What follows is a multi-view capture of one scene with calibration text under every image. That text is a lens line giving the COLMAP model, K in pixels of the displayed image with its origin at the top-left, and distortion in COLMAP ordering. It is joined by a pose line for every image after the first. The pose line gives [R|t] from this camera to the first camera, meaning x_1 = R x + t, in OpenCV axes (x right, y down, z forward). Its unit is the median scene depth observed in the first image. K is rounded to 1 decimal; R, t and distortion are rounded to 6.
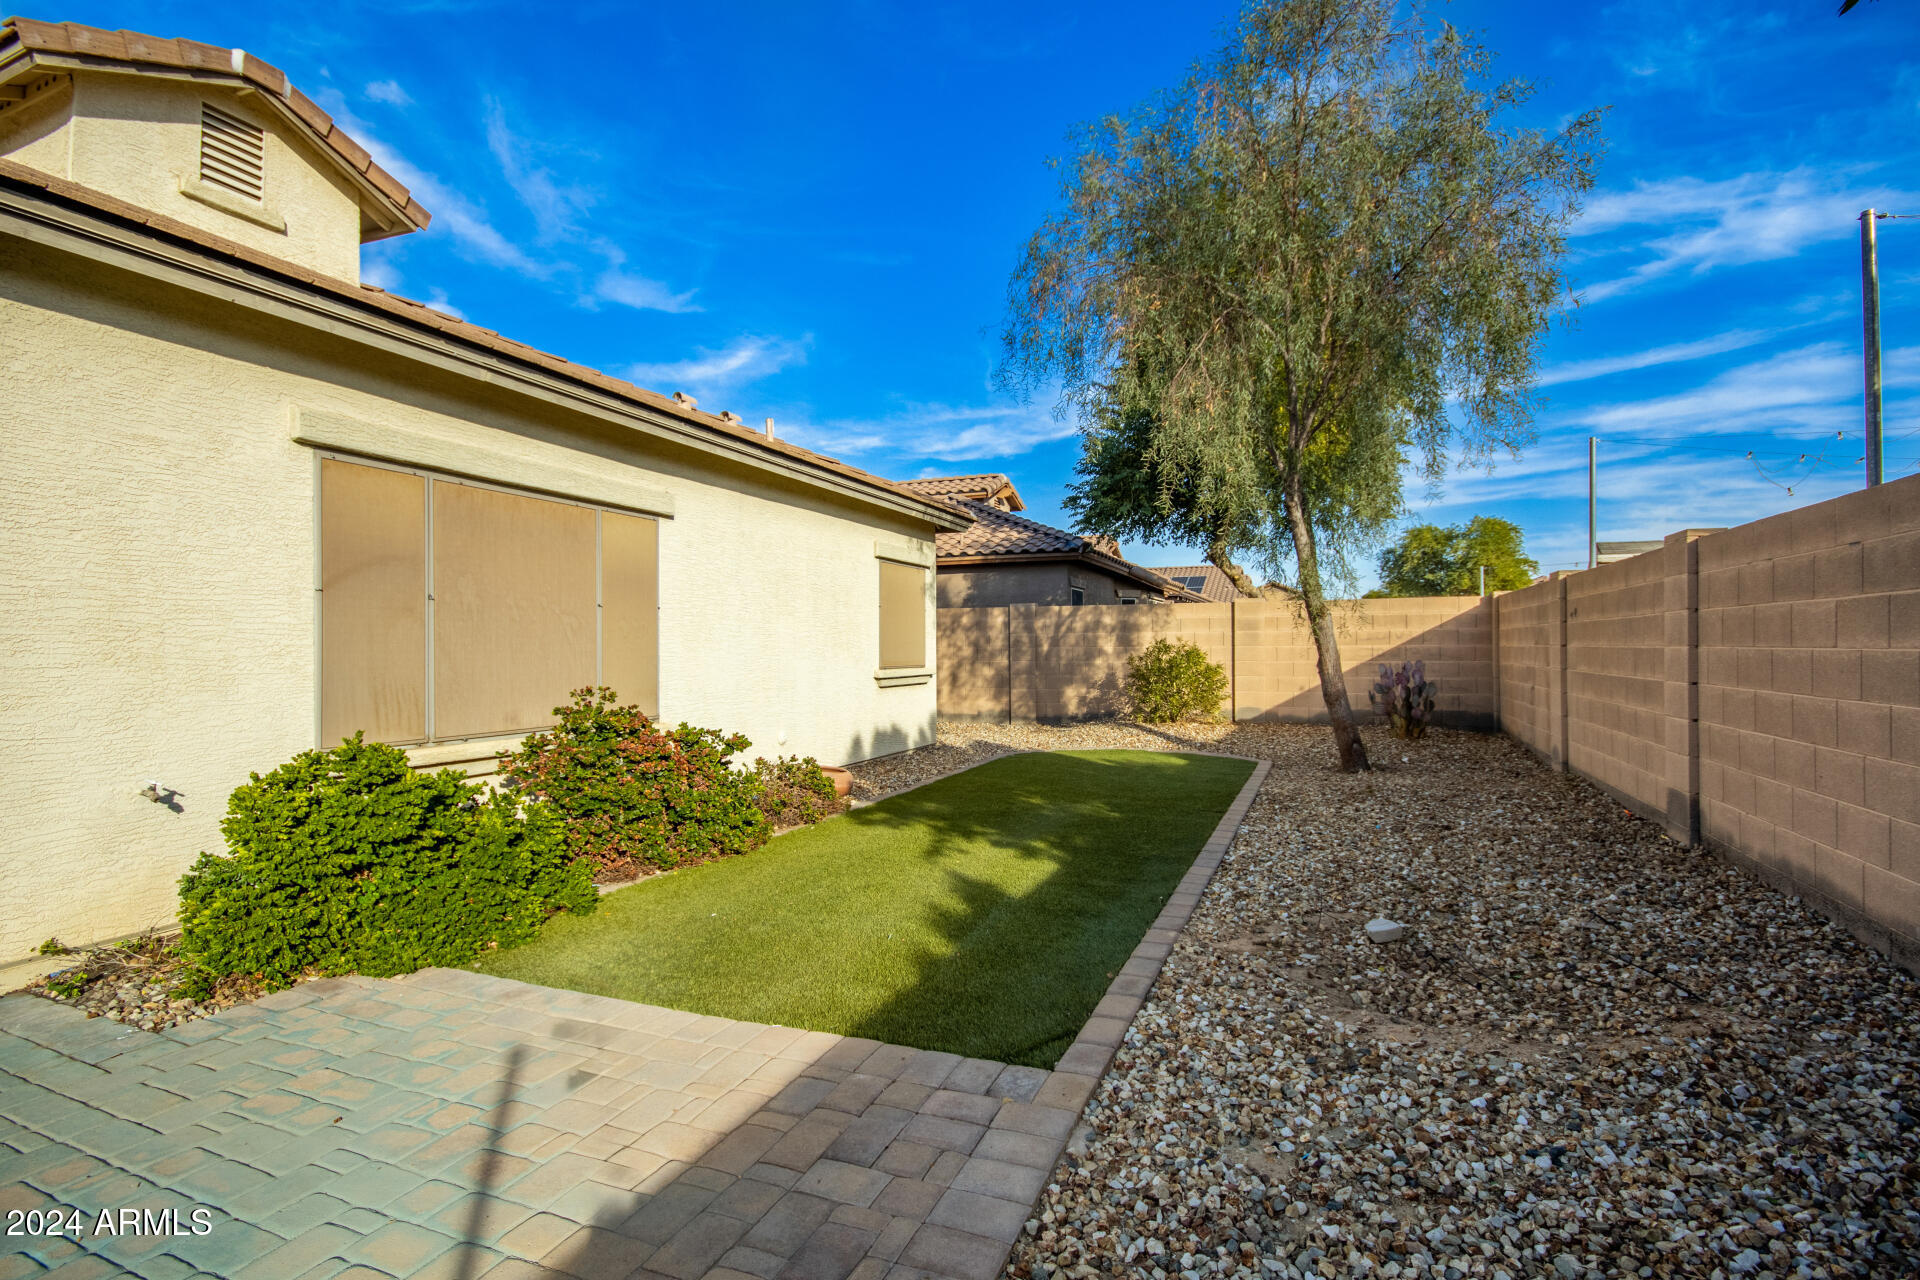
lens RADIAL K [[906.4, 0, 967.4], [0, 906.4, 638.8], [0, 0, 1]] dist [0.002667, -0.000536]
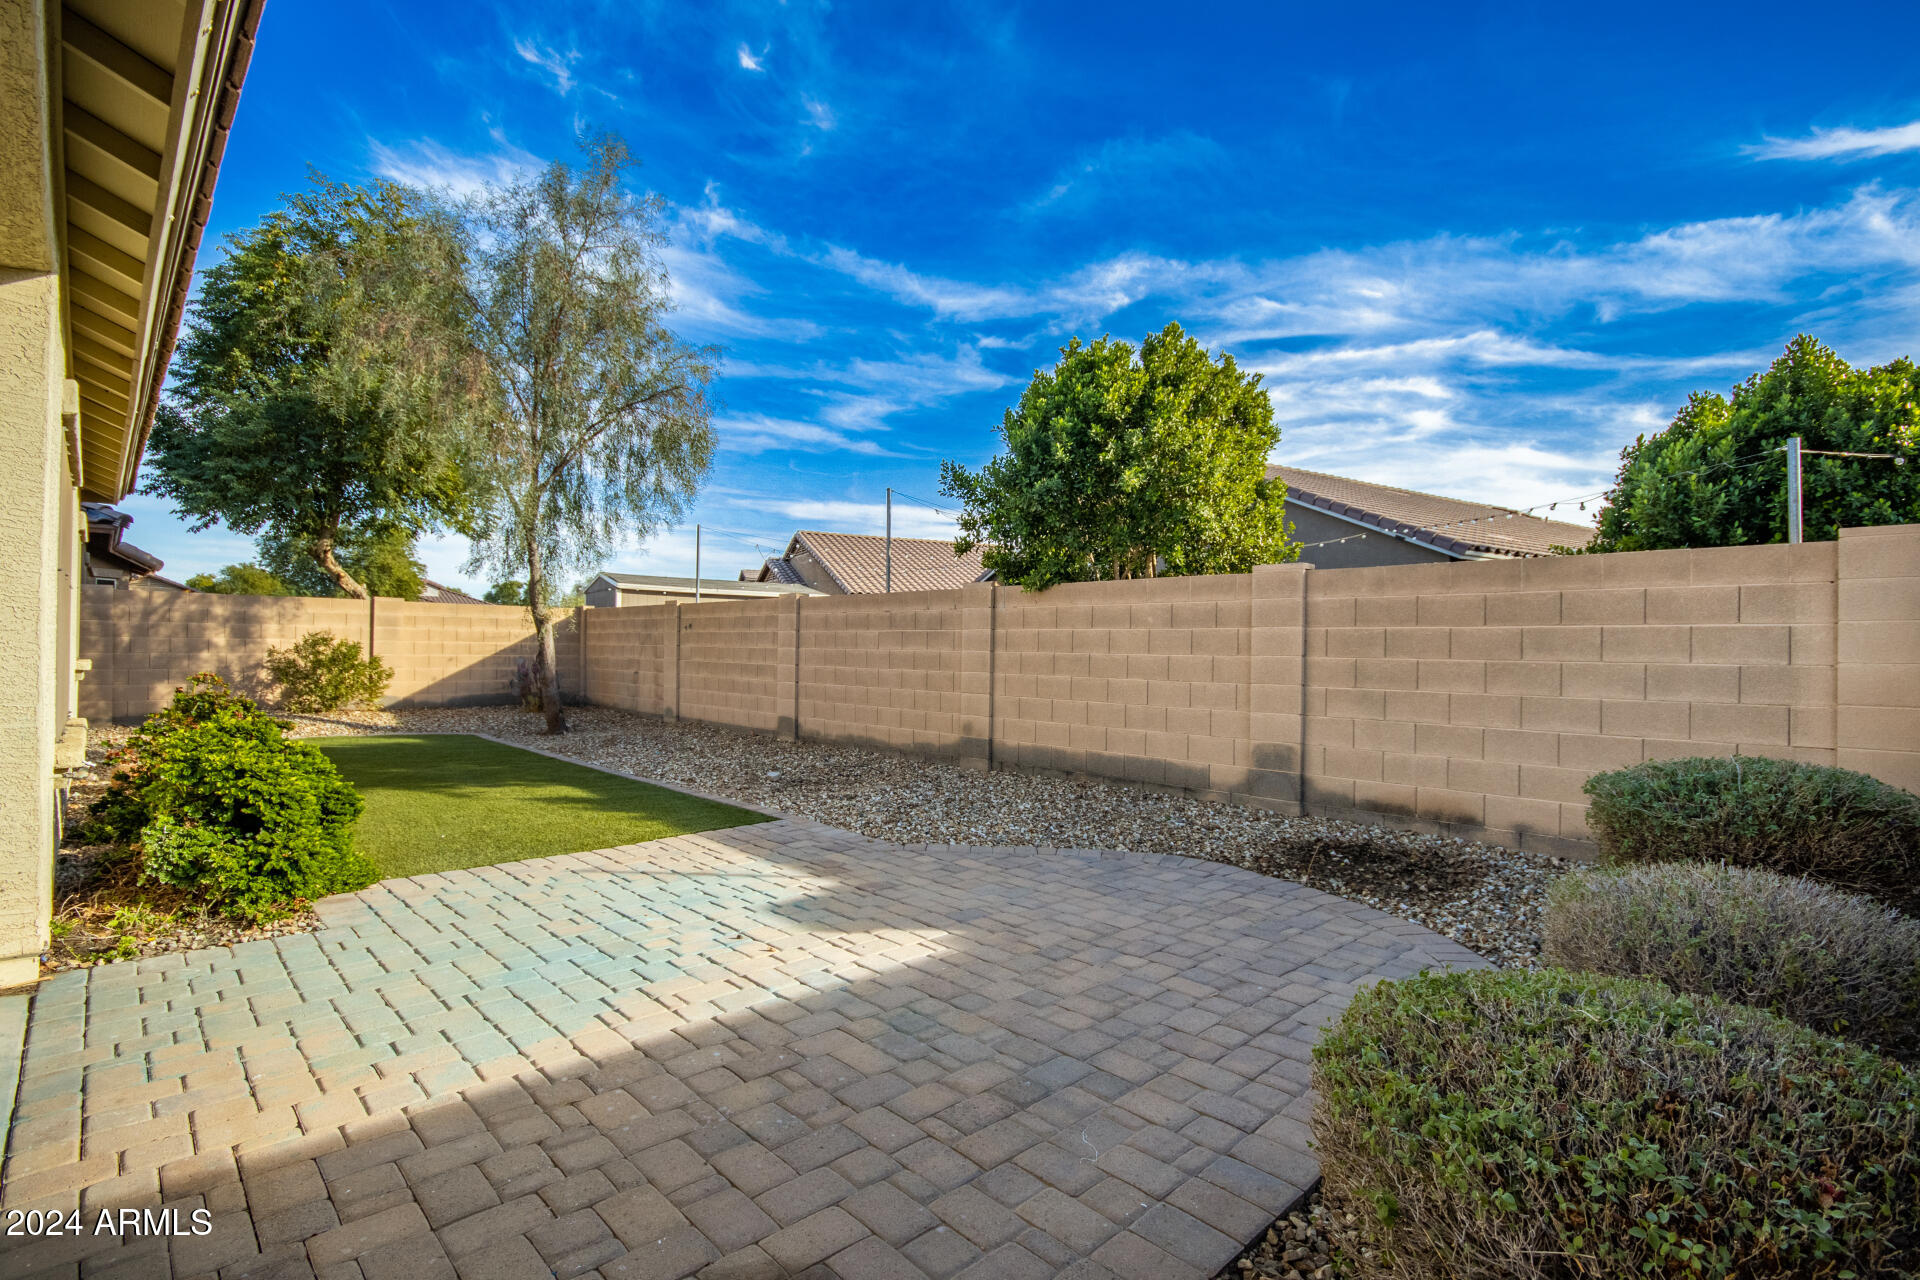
lens RADIAL K [[906.4, 0, 970.8], [0, 906.4, 650.1], [0, 0, 1]] dist [0.002667, -0.000536]
pose [[0.391301, 0.009938, 0.920209, -0.762403], [-0.024267, 0.999705, -0.000477, 0.003786], [-0.919943, -0.022143, 0.391427, -0.156493]]
